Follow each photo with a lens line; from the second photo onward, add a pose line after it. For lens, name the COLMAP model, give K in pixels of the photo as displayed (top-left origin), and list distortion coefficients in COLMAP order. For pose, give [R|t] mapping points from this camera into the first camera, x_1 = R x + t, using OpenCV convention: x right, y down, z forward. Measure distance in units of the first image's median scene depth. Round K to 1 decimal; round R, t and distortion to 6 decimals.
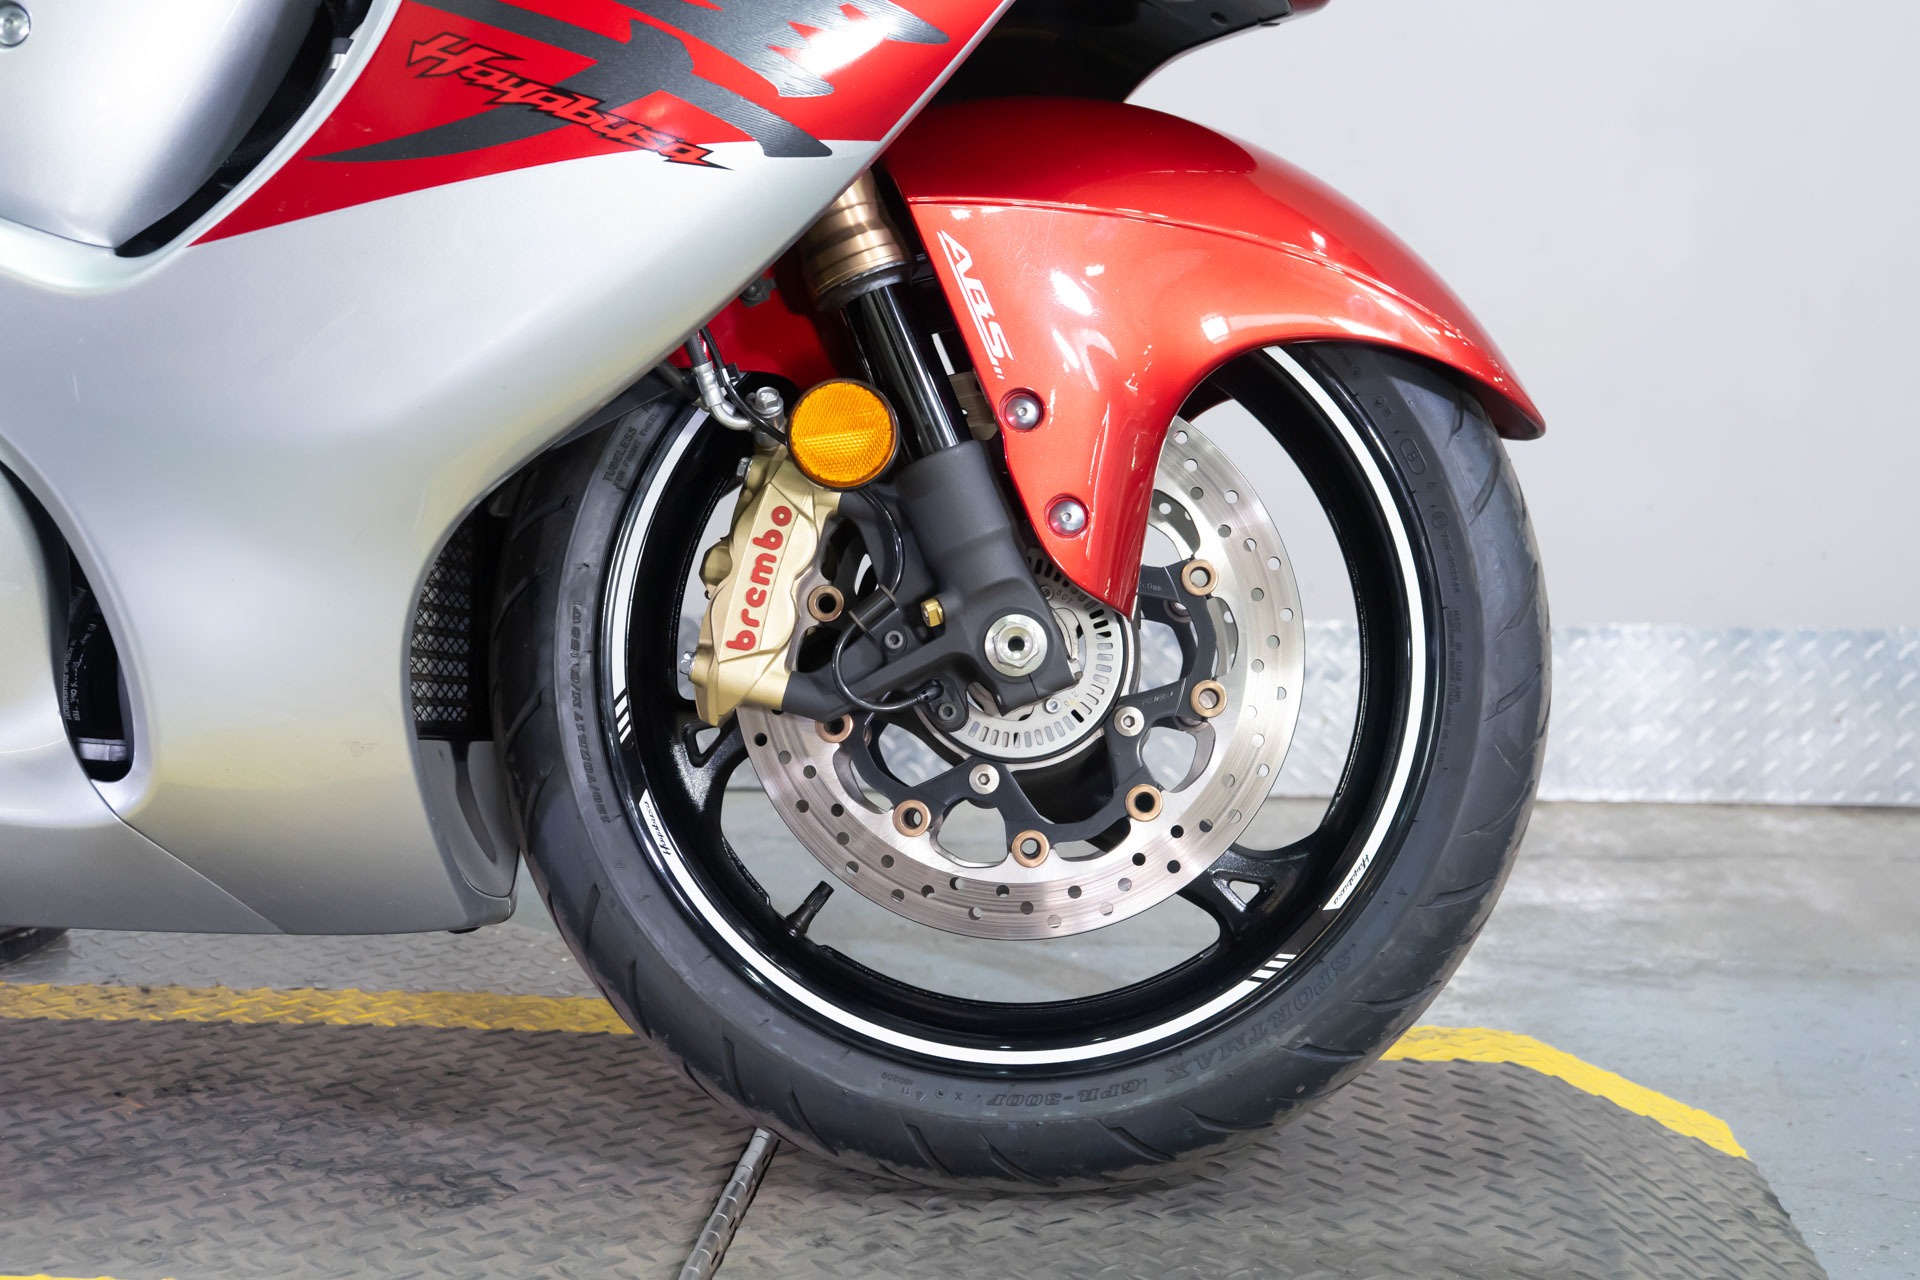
lens RADIAL K [[2529.4, 0, 960.0], [0, 2529.4, 640.0], [0, 0, 1]] dist [0.002878, 0.022144]
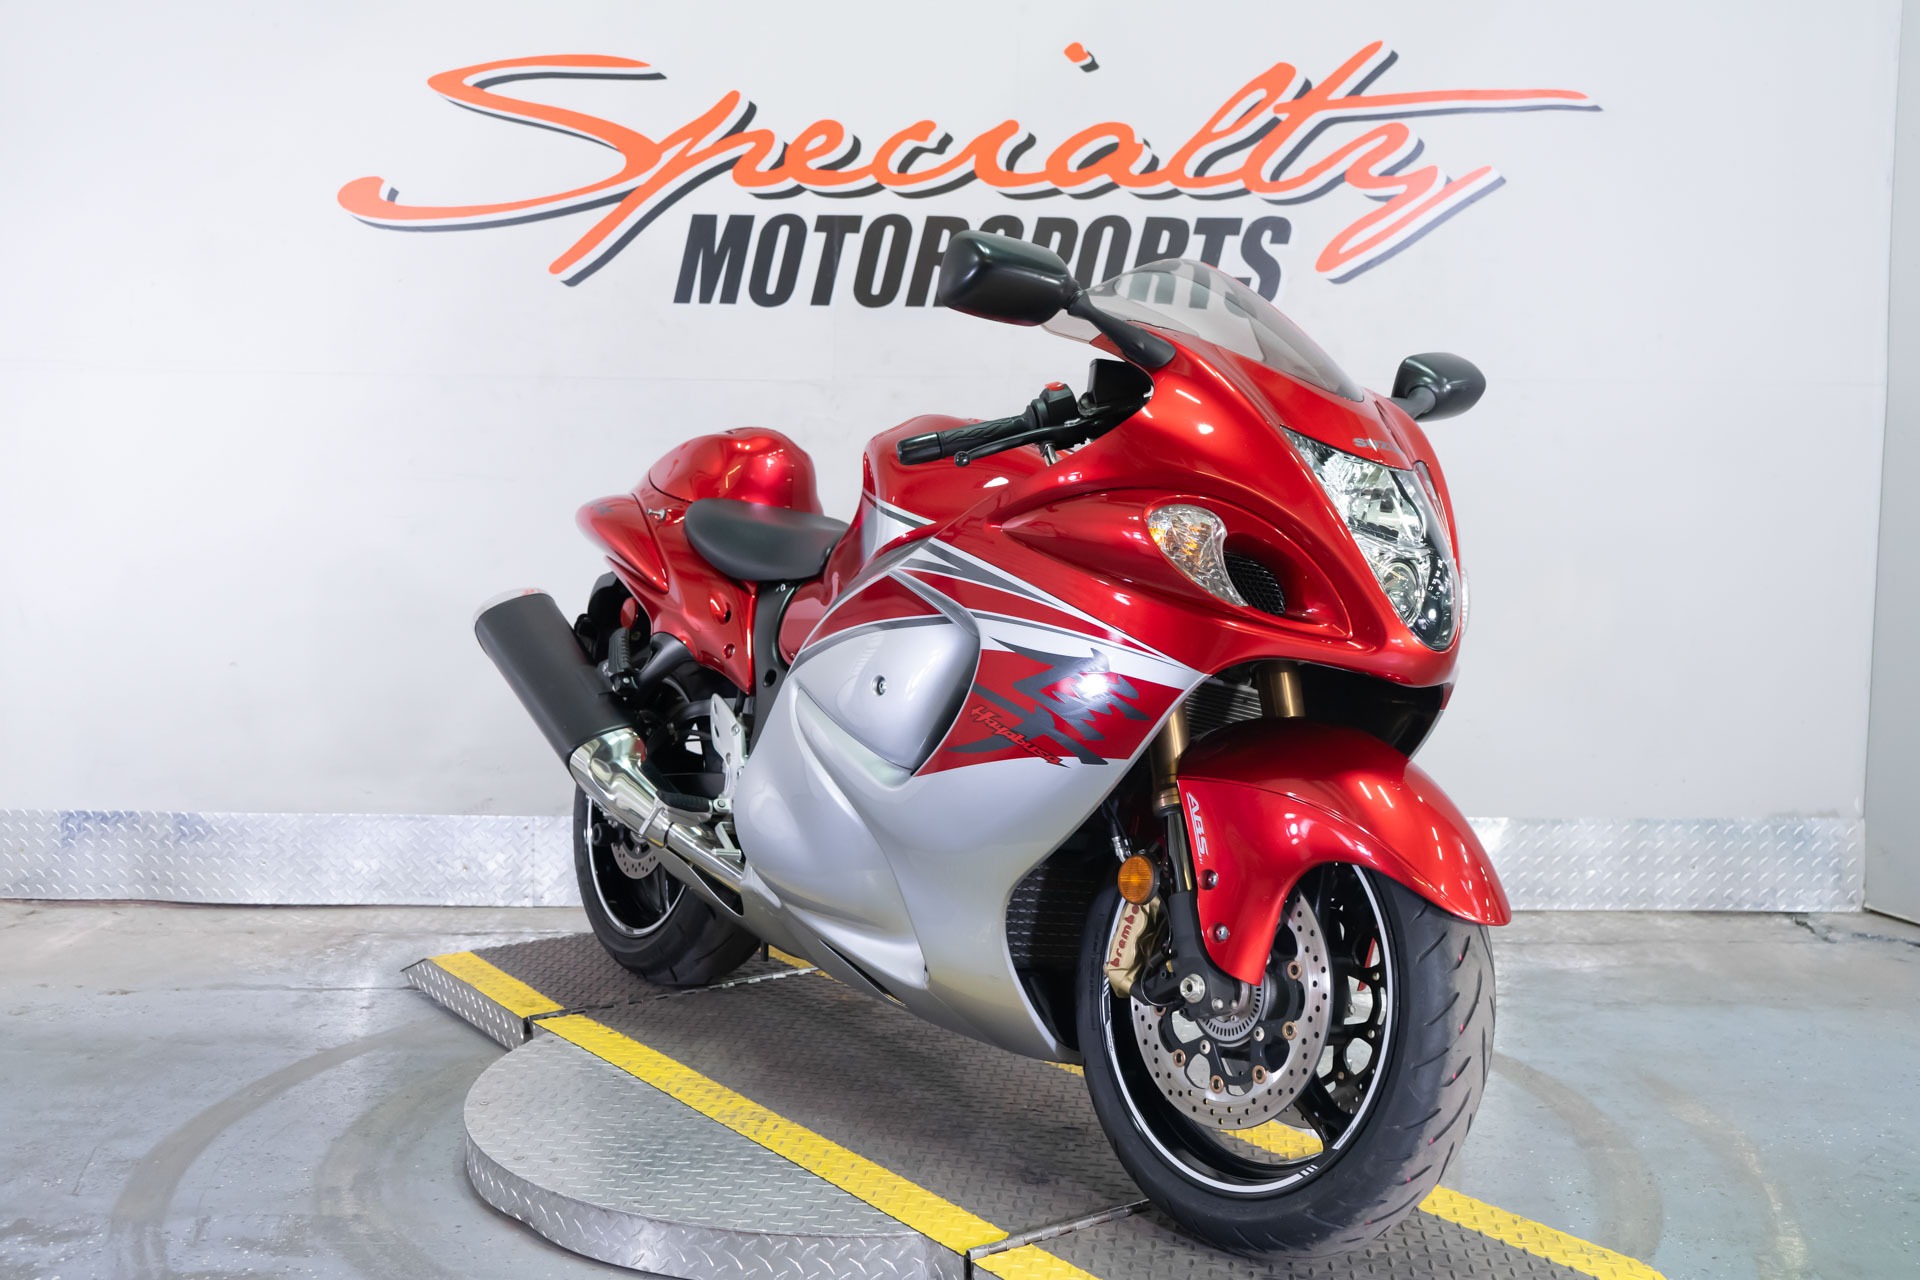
lens RADIAL K [[2045.5, 0, 955.4], [0, 2045.5, 634.9], [0, 0, 1]] dist [0.020410, -0.015954]
pose [[0.999483, -0.010972, 0.030218, -0.279478], [0.012331, 0.998904, -0.045146, -0.087699], [-0.029690, 0.045495, 0.998523, -0.589159]]
